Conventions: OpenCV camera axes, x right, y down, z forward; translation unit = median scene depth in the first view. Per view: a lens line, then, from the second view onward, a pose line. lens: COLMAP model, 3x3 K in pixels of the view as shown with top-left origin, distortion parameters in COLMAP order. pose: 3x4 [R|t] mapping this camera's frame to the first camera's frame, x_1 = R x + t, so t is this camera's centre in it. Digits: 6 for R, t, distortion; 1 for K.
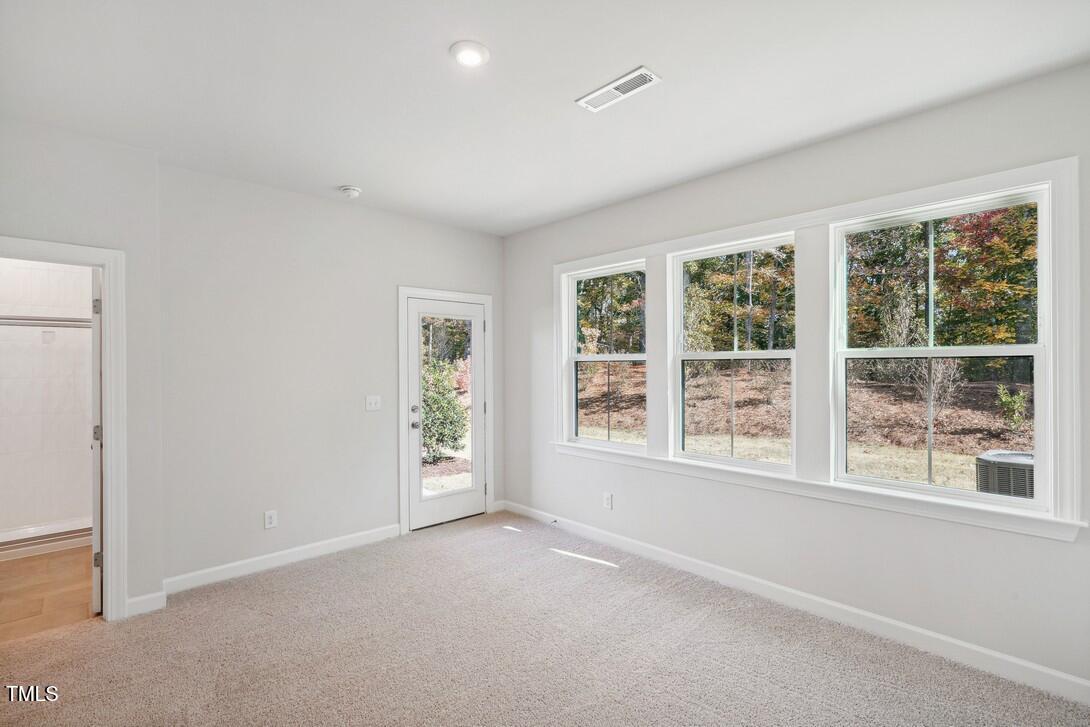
lens RADIAL K [[494.6, 0, 545.0], [0, 494.6, 363.5], [0, 0, 1]] dist [0.000676, -0.000029]
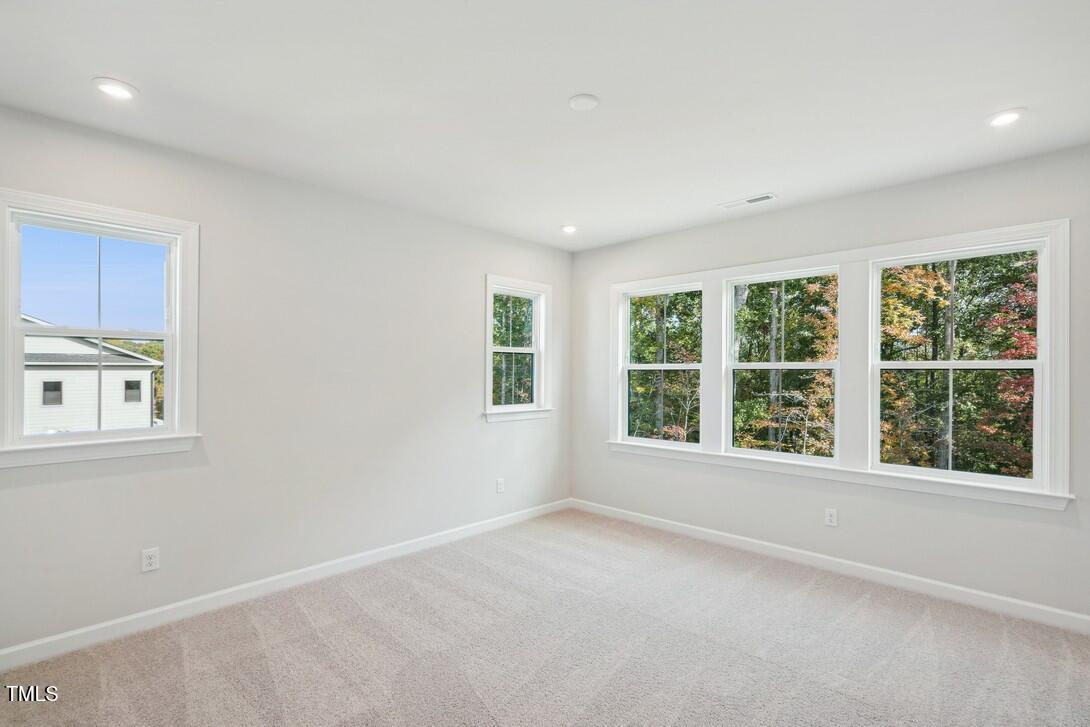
lens RADIAL K [[494.6, 0, 545.0], [0, 494.6, 363.5], [0, 0, 1]] dist [0.000676, -0.000029]
pose [[0.987292, 0.010060, 0.158600, -0.382689], [-0.006272, 0.999683, -0.024364, 0.010407], [-0.158794, 0.023059, 0.987042, -0.060904]]
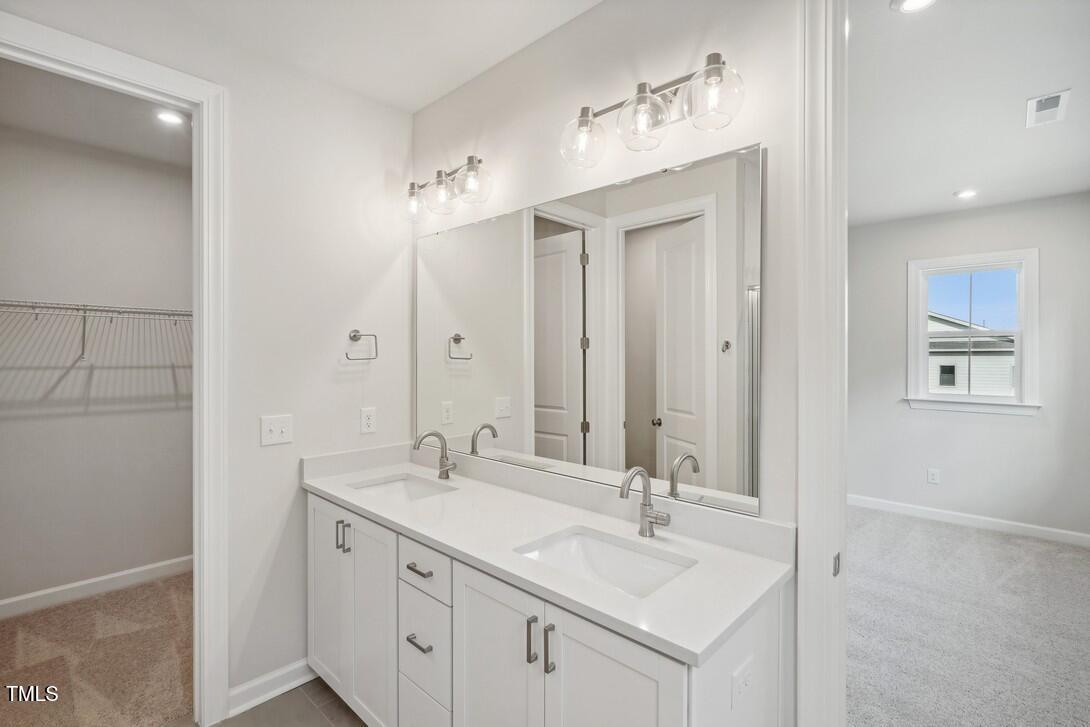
lens RADIAL K [[494.6, 0, 545.0], [0, 494.6, 363.5], [0, 0, 1]] dist [0.000676, -0.000029]
pose [[0.168556, 0.017425, -0.985538, 0.774265], [-0.004998, 0.999846, 0.016823, -0.001339], [0.985679, 0.002090, 0.168617, 0.065986]]
